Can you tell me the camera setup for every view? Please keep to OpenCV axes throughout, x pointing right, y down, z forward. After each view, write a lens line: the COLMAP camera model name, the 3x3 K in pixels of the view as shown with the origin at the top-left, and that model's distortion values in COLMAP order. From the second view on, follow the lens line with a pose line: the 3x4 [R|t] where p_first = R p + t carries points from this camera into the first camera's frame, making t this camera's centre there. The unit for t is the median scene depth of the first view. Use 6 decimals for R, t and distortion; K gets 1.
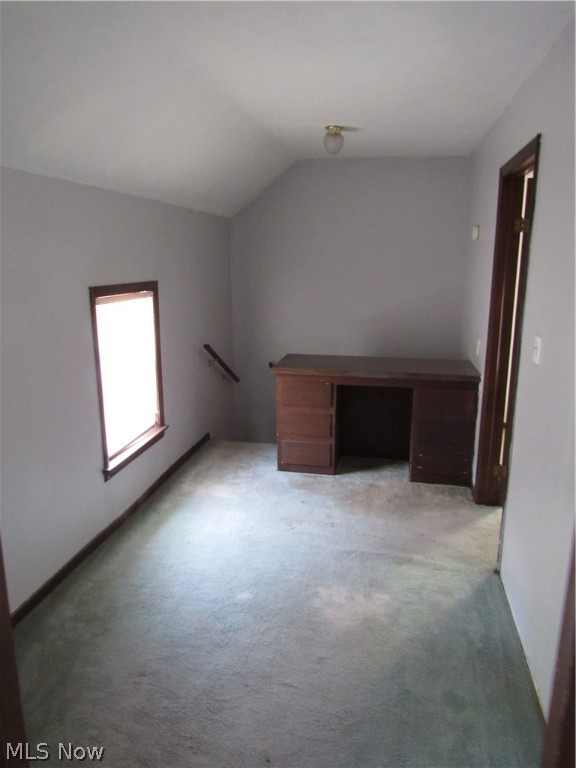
lens RADIAL K [[551.7, 0, 288.0], [0, 551.7, 384.0], [0, 0, 1]] dist [-0.025867, 0.004468]
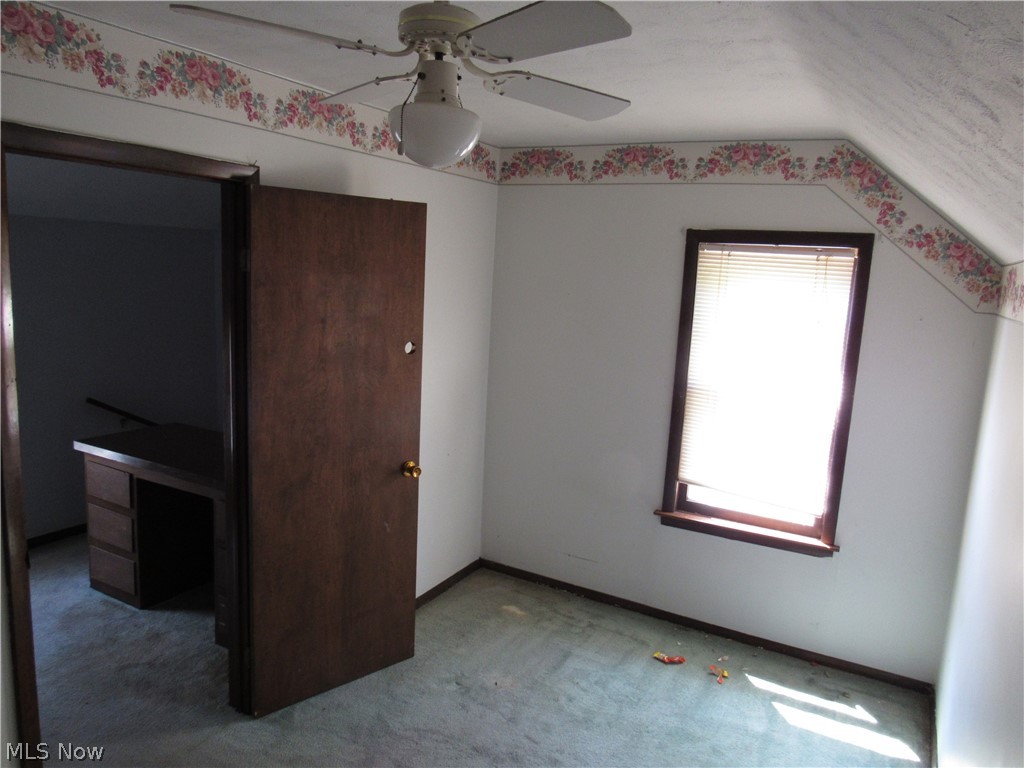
lens RADIAL K [[735.6, 0, 512.0], [0, 735.6, 384.0], [0, 0, 1]] dist [-0.025867, 0.004468]
pose [[0.950664, 0.096846, -0.294718, 0.784548], [-0.117864, 0.991541, -0.054365, -0.118829], [0.286960, 0.086419, 0.954037, 0.260819]]
